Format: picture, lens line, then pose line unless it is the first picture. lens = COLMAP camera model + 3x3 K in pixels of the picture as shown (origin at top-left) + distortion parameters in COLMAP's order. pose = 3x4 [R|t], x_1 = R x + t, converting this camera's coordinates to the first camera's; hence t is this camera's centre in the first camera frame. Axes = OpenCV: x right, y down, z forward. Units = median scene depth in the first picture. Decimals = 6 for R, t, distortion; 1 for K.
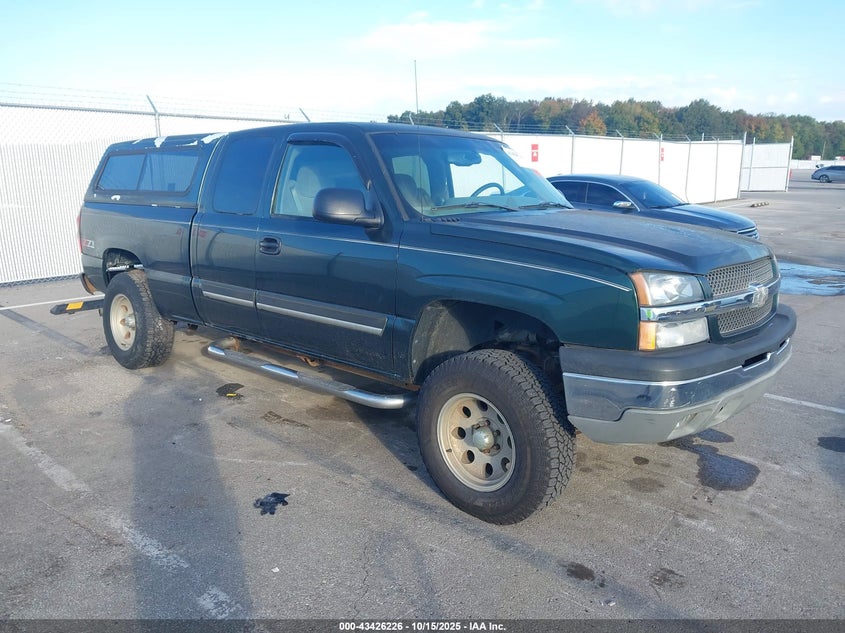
lens RADIAL K [[665.3, 0, 410.8], [0, 665.3, 316.6], [0, 0, 1]] dist [0.020544, 0.003998]
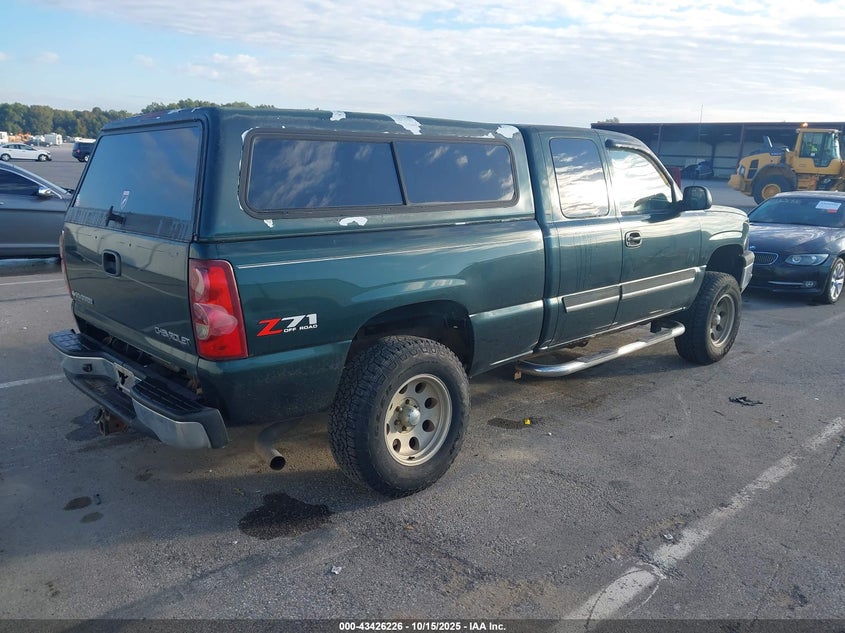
lens RADIAL K [[665.3, 0, 410.8], [0, 665.3, 316.6], [0, 0, 1]] dist [0.020544, 0.003998]
pose [[0.071705, -0.222821, 0.972219, -1.089339], [0.191566, 0.959658, 0.205814, -0.227233], [-0.978857, 0.171486, 0.111498, 1.002800]]
